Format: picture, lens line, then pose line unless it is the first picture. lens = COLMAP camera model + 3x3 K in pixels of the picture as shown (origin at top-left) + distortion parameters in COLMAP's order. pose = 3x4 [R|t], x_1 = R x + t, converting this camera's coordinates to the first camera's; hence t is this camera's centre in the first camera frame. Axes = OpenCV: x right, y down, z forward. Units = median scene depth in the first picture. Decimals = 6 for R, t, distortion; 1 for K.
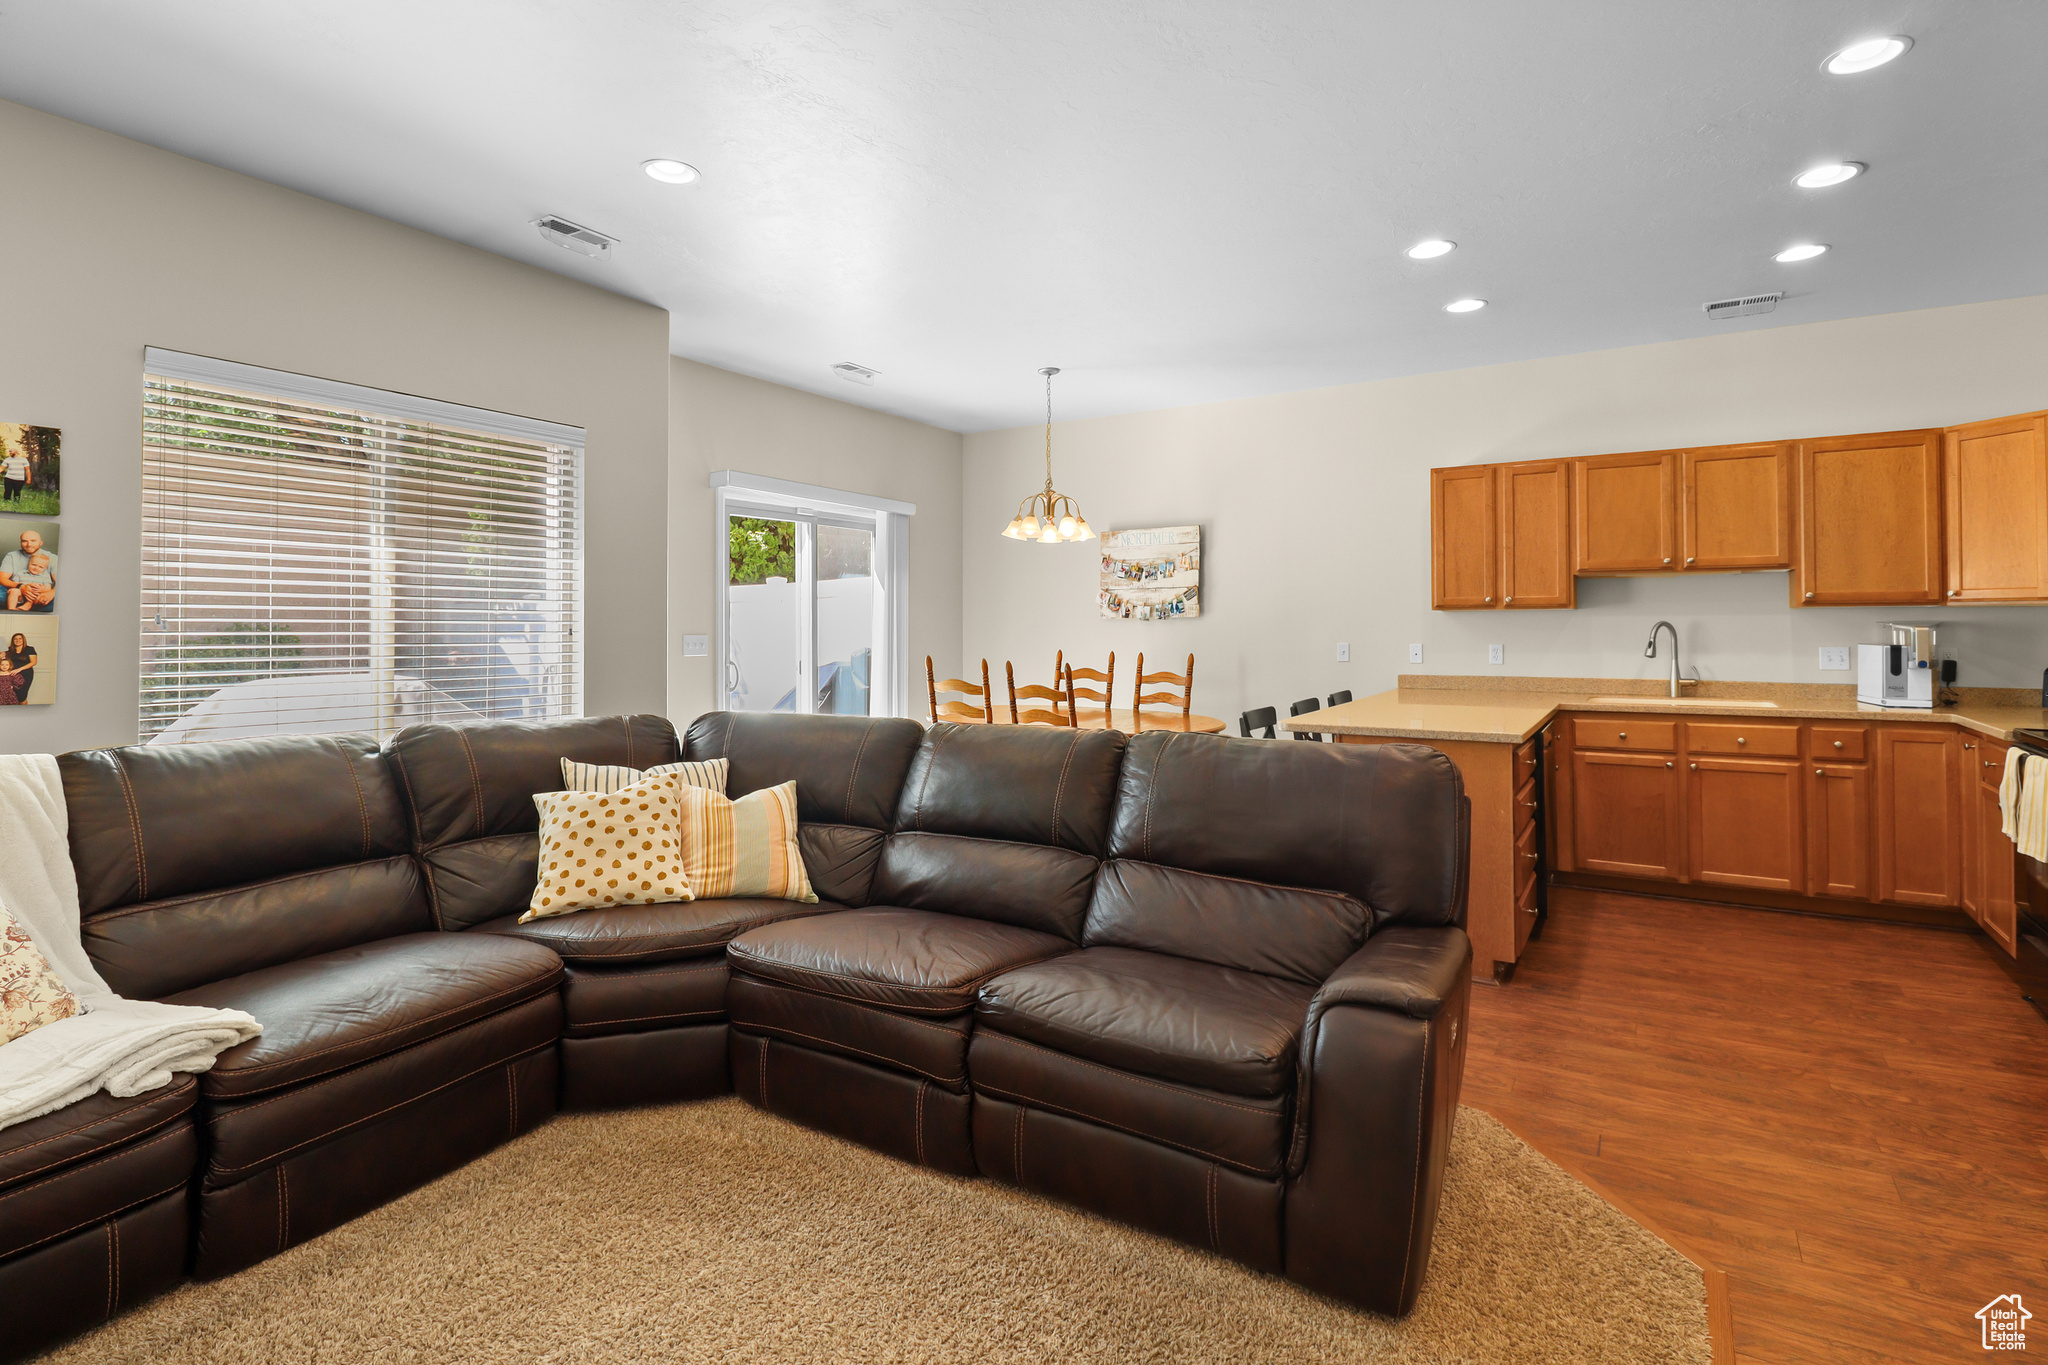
lens RADIAL K [[983.2, 0, 993.7], [0, 983.2, 608.5], [0, 0, 1]] dist [0.011803, -0.013667]
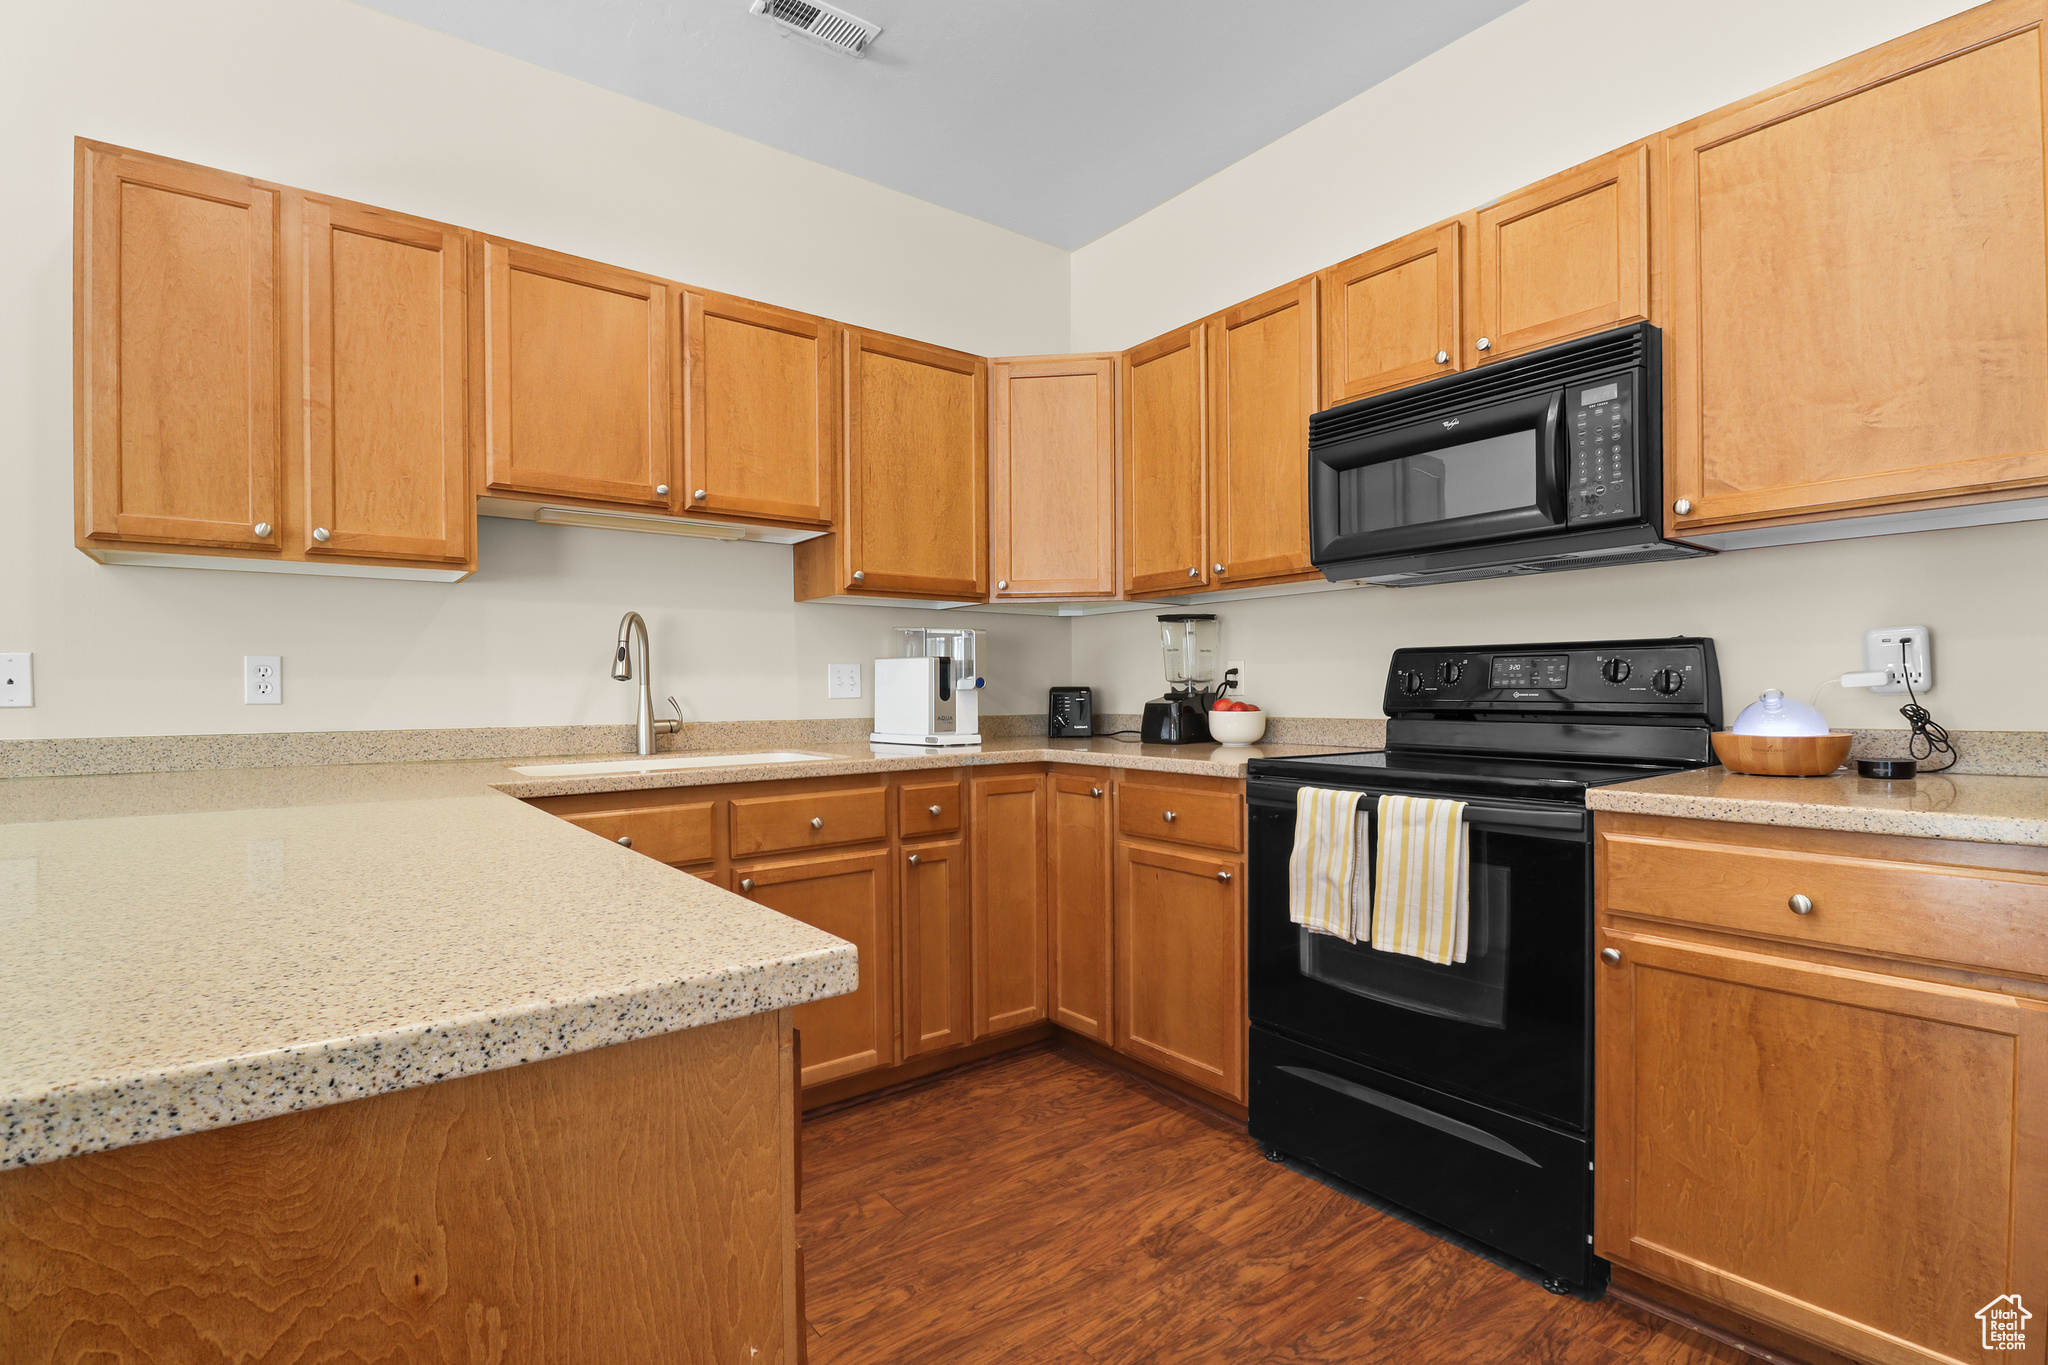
lens RADIAL K [[983.2, 0, 1062.9], [0, 983.2, 705.8], [0, 0, 1]] dist [0.011803, -0.013667]
pose [[0.313967, -0.014821, 0.949318, 0.287550], [-0.013235, 0.999713, 0.019985, 0.057394], [-0.949342, -0.018839, 0.313681, 0.710558]]
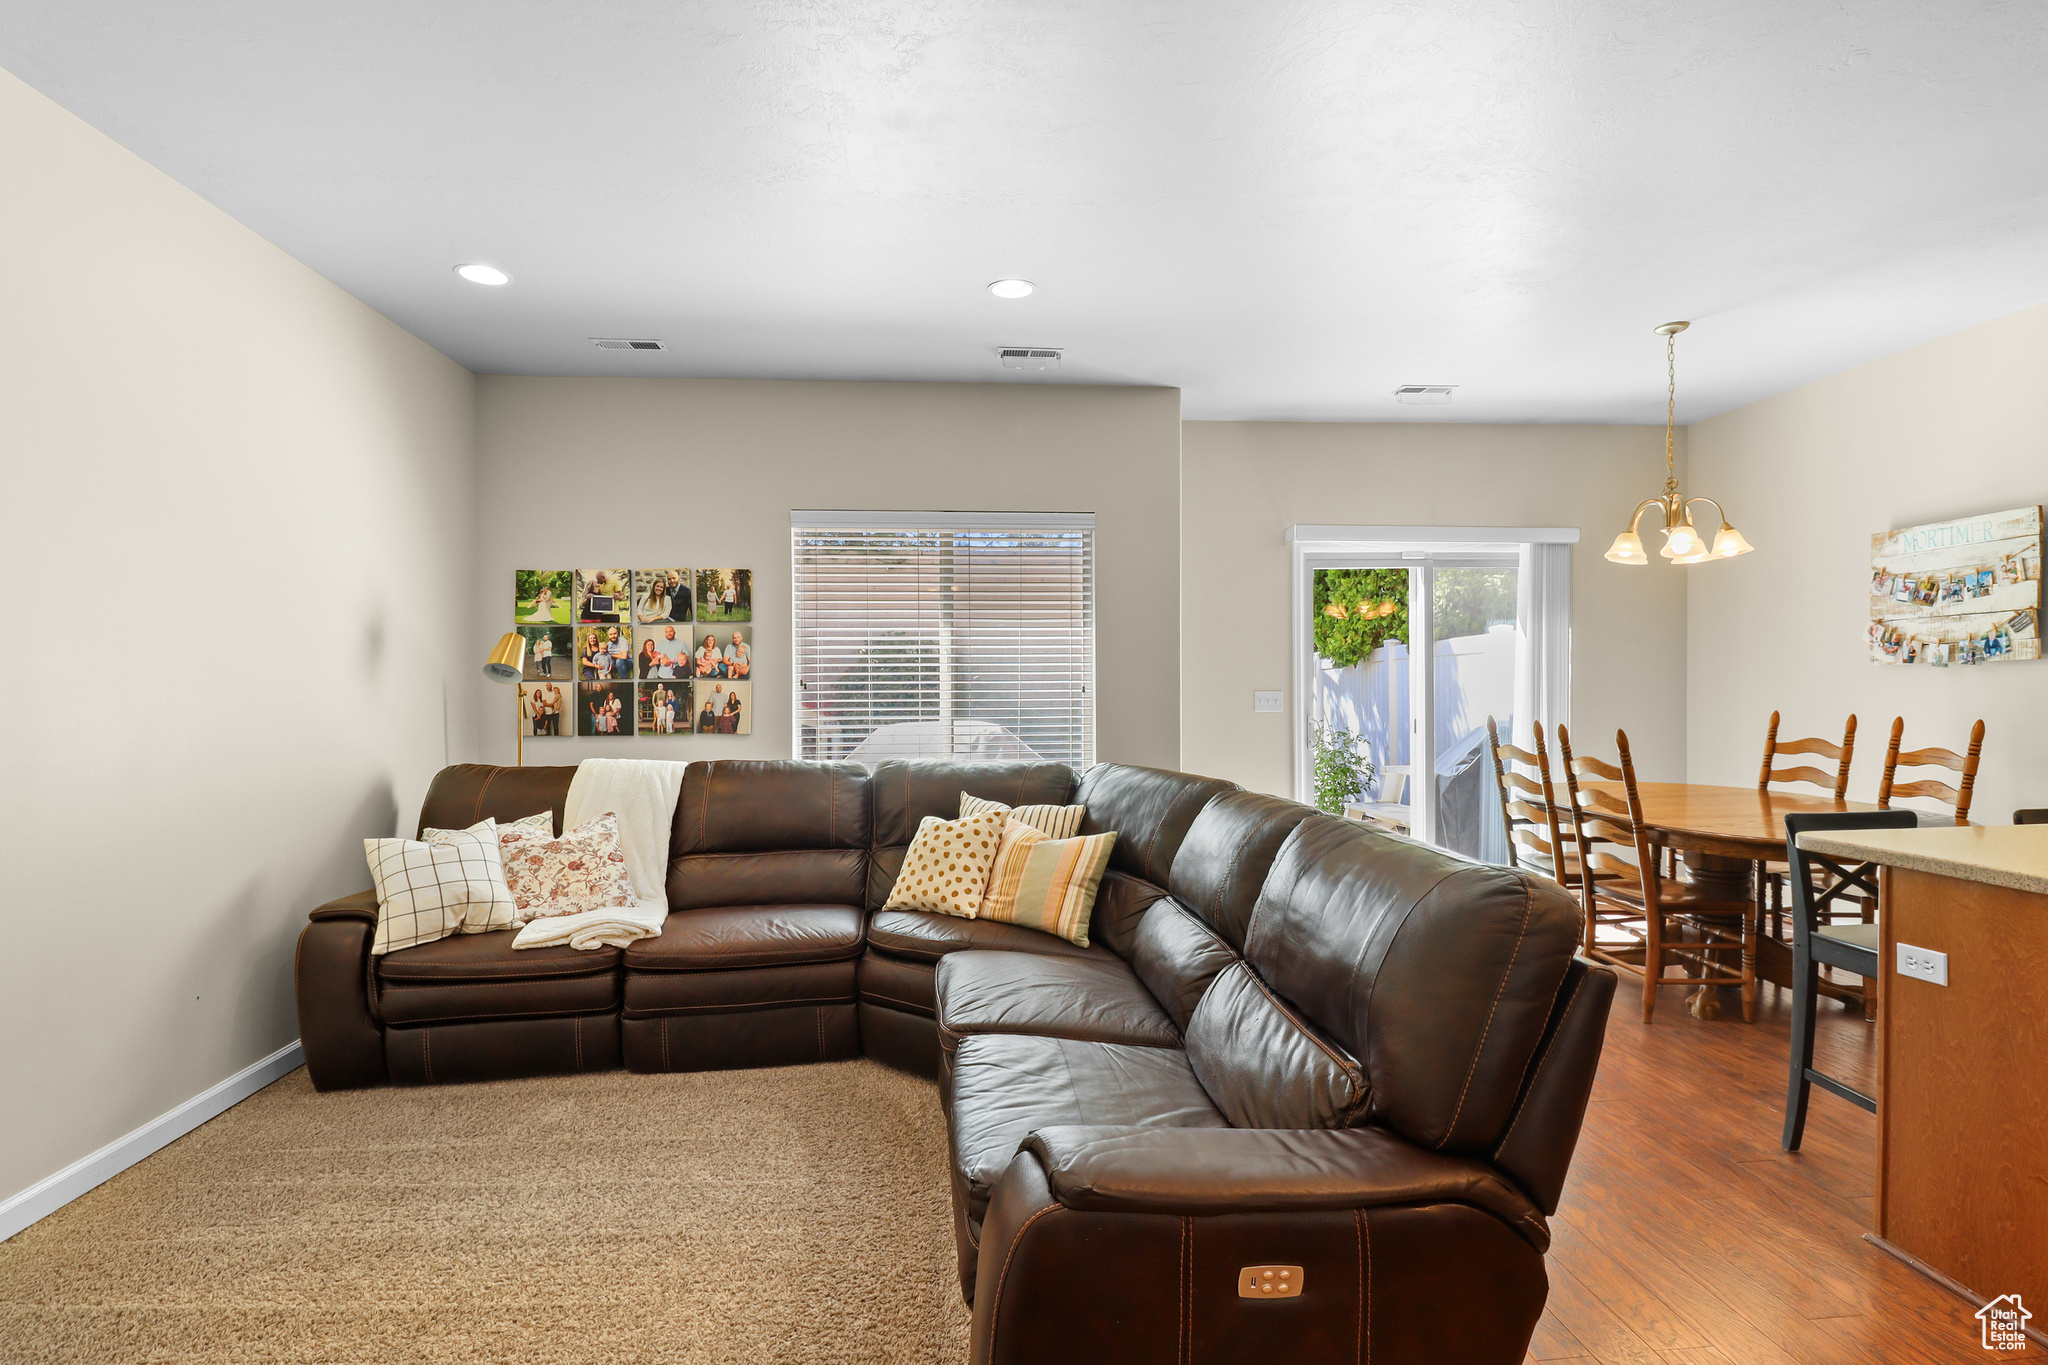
lens RADIAL K [[983.2, 0, 1039.6], [0, 983.2, 692.8], [0, 0, 1]] dist [0.011803, -0.013667]
pose [[0.624481, -0.000206, -0.781040, 0.440007], [0.024089, 0.999529, 0.018996, 0.004317], [0.780668, -0.030677, 0.624192, 0.225575]]
